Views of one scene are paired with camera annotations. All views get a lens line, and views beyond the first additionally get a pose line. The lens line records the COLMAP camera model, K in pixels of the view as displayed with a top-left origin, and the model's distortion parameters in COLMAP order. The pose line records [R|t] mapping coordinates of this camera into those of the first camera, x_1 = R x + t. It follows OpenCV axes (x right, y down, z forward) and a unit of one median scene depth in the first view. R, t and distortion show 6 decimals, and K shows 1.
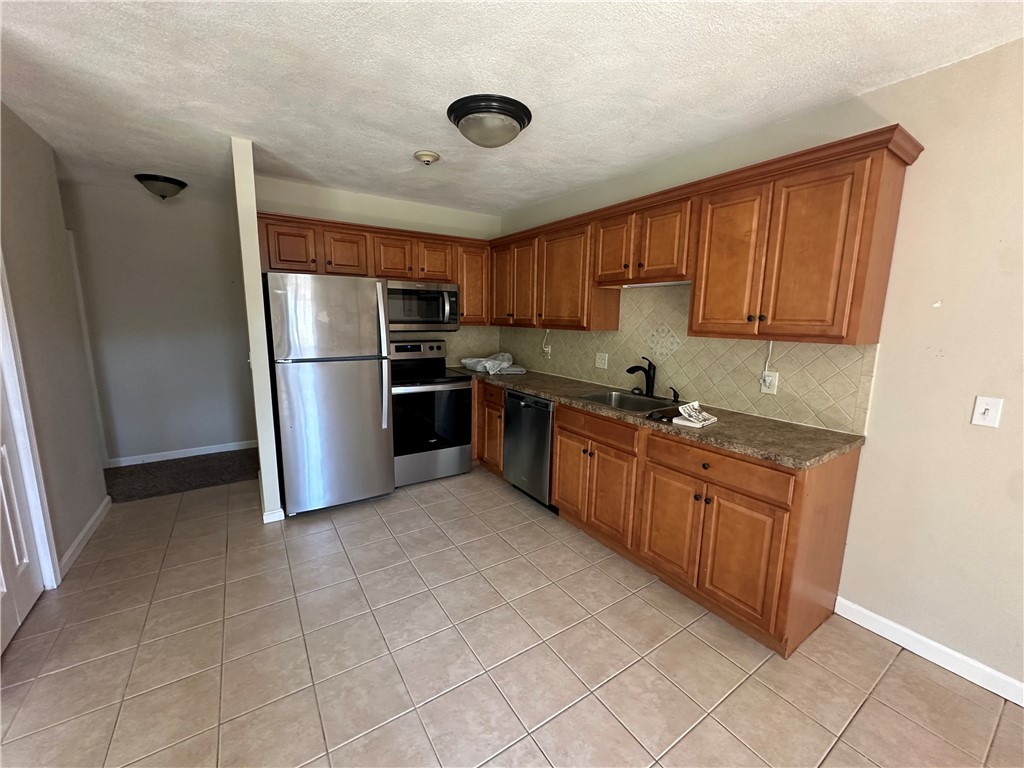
lens RADIAL K [[409.0, 0, 513.9], [0, 409.0, 383.8], [0, 0, 1]] dist [-0.002778, -0.000435]
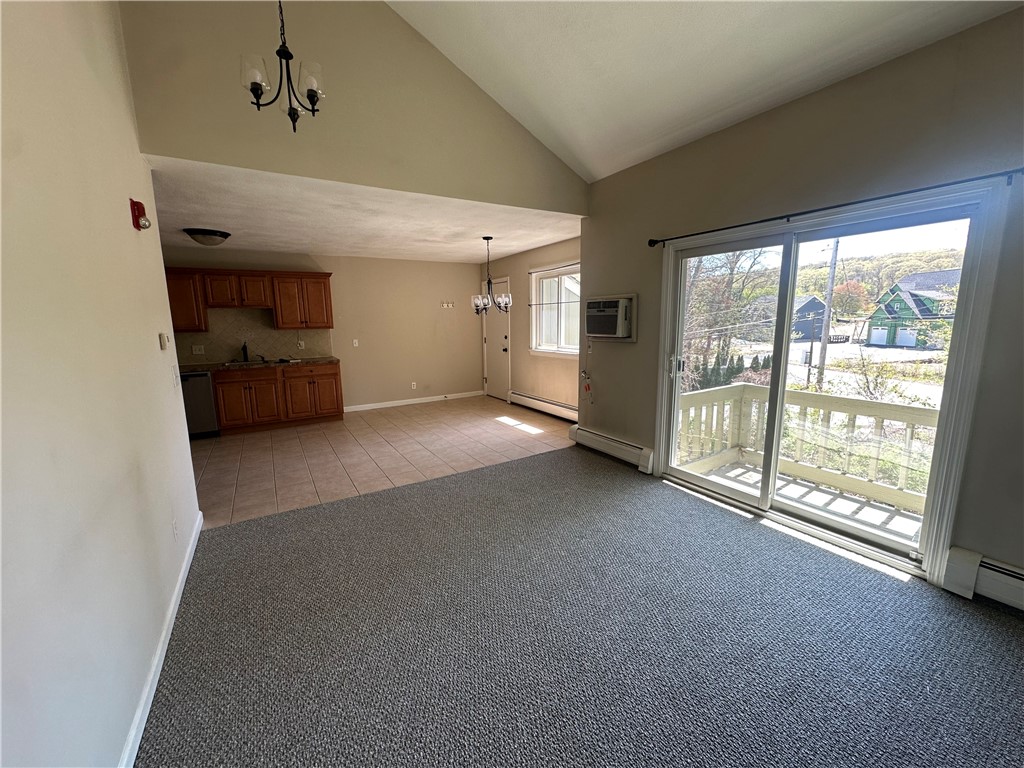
lens RADIAL K [[409.0, 0, 513.9], [0, 409.0, 383.8], [0, 0, 1]] dist [-0.002778, -0.000435]
pose [[0.038644, -0.179226, 0.983049, -2.231116], [0.177762, 0.969325, 0.169736, 0.040017], [-0.983314, 0.168189, 0.069318, -0.606728]]
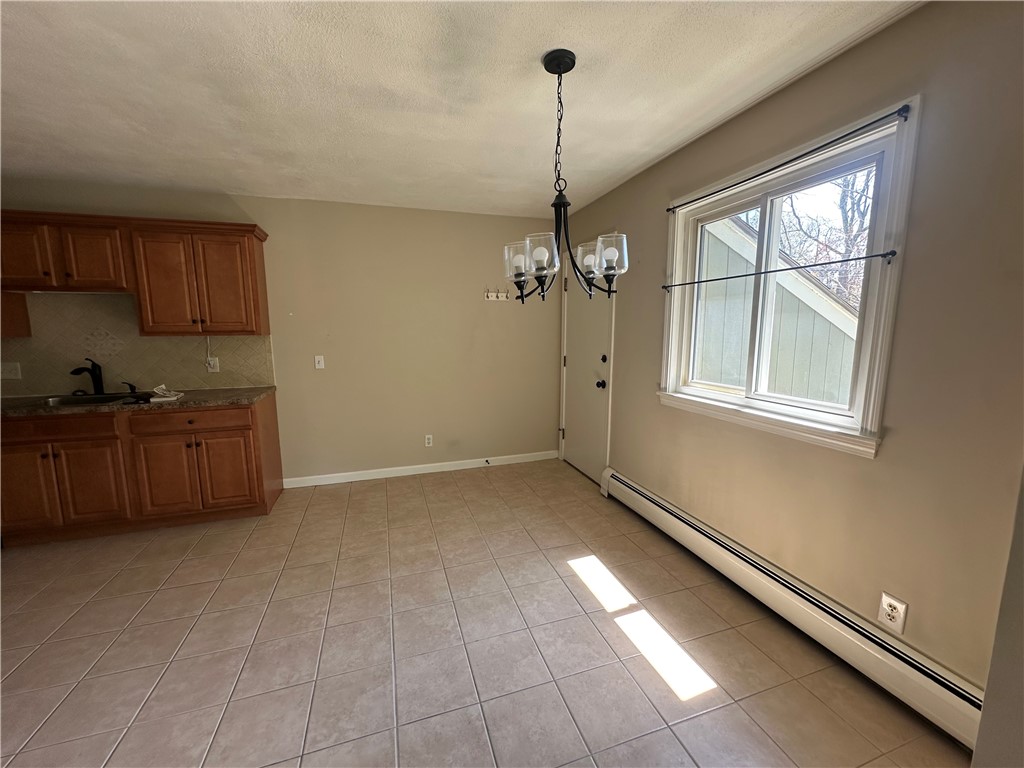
lens RADIAL K [[409.0, 0, 513.9], [0, 409.0, 383.8], [0, 0, 1]] dist [-0.002778, -0.000435]
pose [[0.272597, -0.152589, 0.949951, -0.532287], [0.164128, 0.980247, 0.110357, 0.086439], [-0.948026, 0.125830, 0.292257, -0.496686]]
